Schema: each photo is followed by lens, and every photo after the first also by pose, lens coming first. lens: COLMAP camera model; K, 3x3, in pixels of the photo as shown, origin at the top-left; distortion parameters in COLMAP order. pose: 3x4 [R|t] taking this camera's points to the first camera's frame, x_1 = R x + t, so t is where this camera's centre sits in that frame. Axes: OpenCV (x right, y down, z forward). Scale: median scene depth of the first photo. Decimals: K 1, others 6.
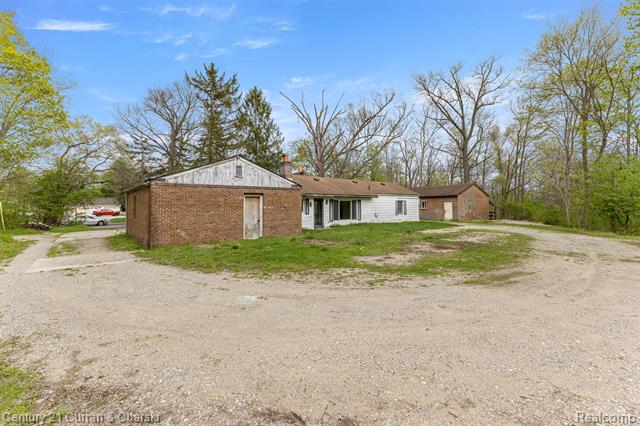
lens RADIAL K [[279.0, 0, 322.5], [0, 279.0, 205.4], [0, 0, 1]] dist [0.013109, 0.000246]
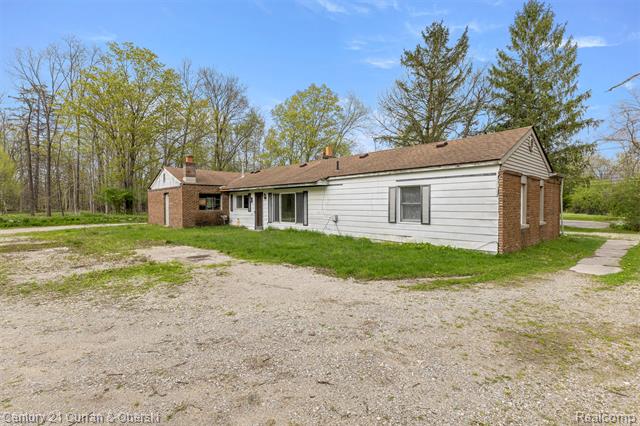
lens RADIAL K [[316.9, 0, 320.0], [0, 316.9, 213.0], [0, 0, 1]] dist [0.000066, 0.000213]
pose [[0.061352, 0.027526, -0.997737, 0.830882], [0.002269, 0.999613, 0.027717, 0.008251], [0.998114, -0.003964, 0.061266, 1.023155]]
